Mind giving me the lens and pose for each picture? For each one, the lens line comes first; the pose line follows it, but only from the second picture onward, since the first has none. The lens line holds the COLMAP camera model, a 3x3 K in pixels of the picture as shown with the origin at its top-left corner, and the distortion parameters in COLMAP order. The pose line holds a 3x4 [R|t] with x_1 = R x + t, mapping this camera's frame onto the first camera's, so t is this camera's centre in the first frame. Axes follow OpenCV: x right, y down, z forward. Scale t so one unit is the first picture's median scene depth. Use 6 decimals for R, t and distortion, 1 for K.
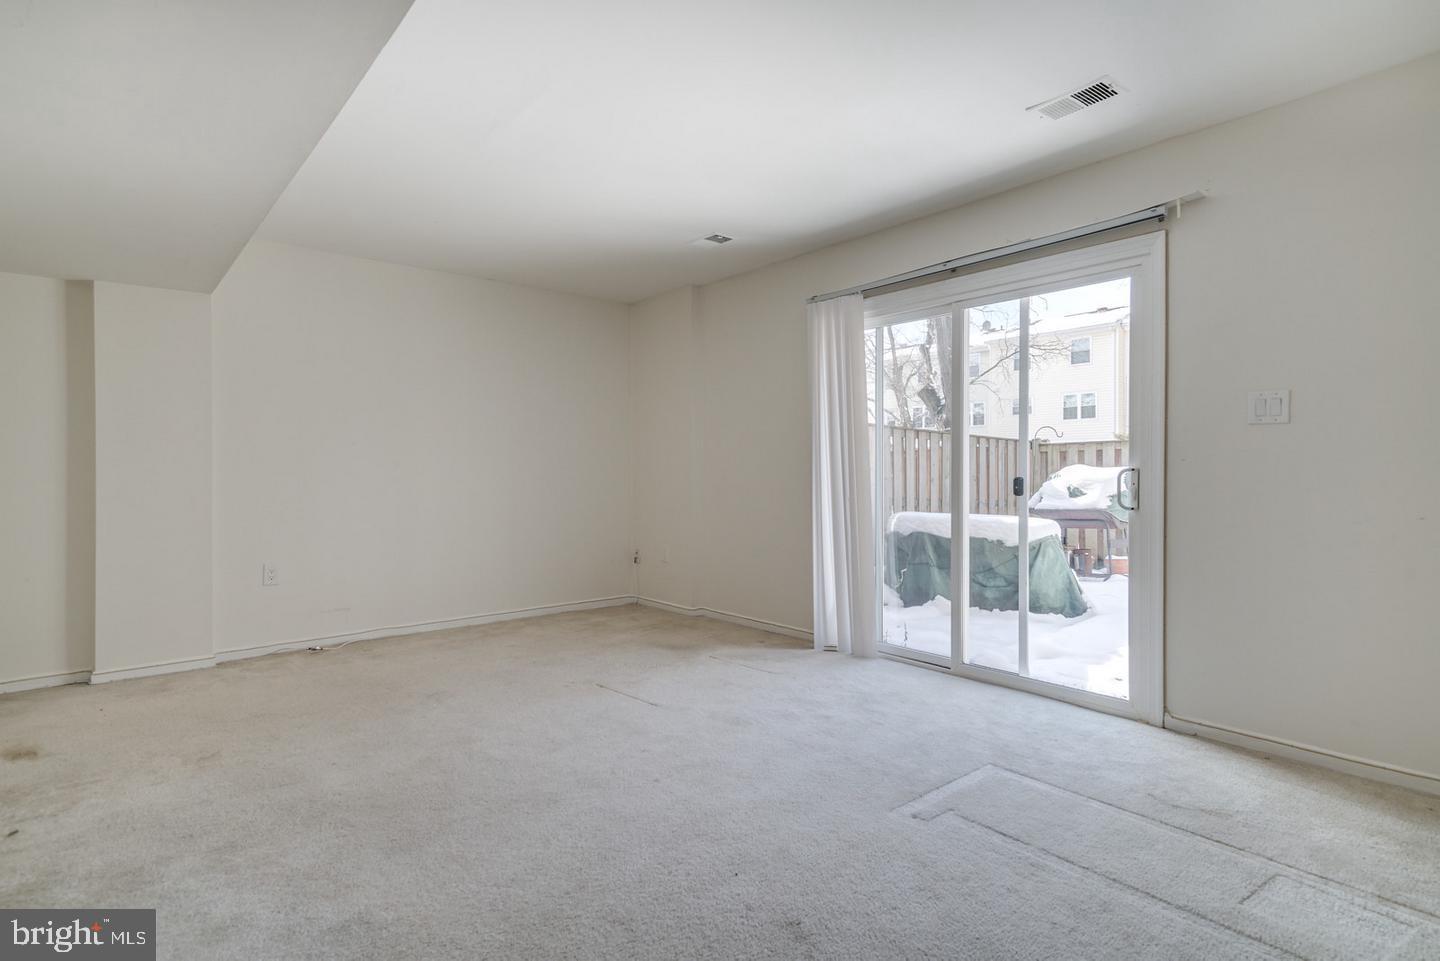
lens RADIAL K [[740.8, 0, 720.0], [0, 740.8, 480.5], [0, 0, 1]] dist [0.002037, 0.000384]
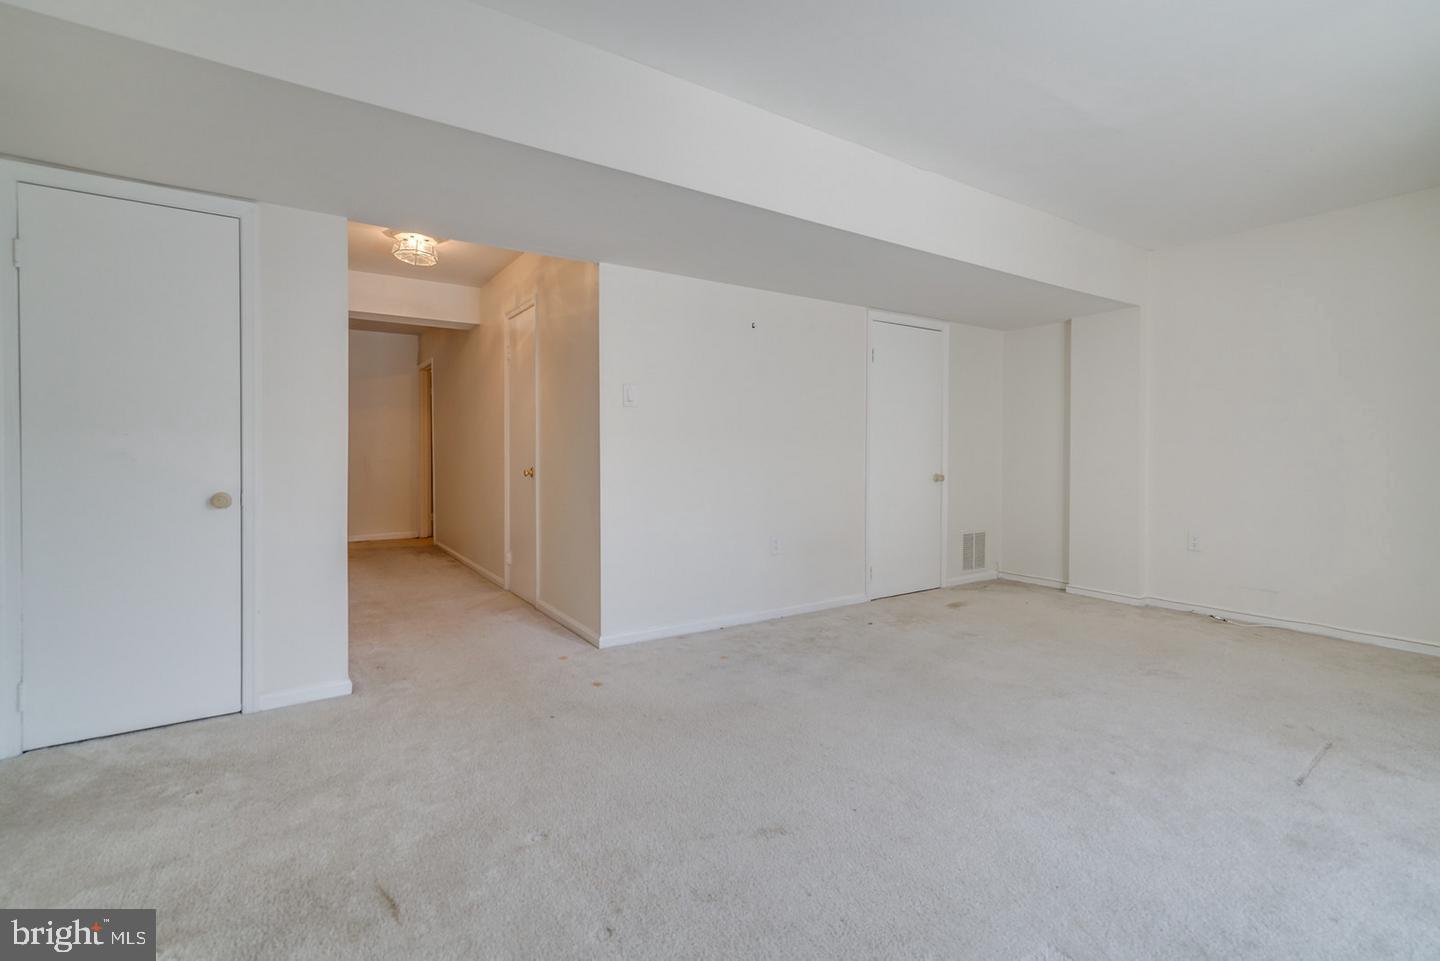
lens RADIAL K [[646.6, 0, 724.9], [0, 646.6, 472.7], [0, 0, 1]] dist [-0.008427, 0.012282]
pose [[-0.099393, 0.041890, -0.994166, 0.495180], [-0.017722, 0.998880, 0.043860, -0.009076], [0.994890, 0.021978, -0.098539, 0.442847]]
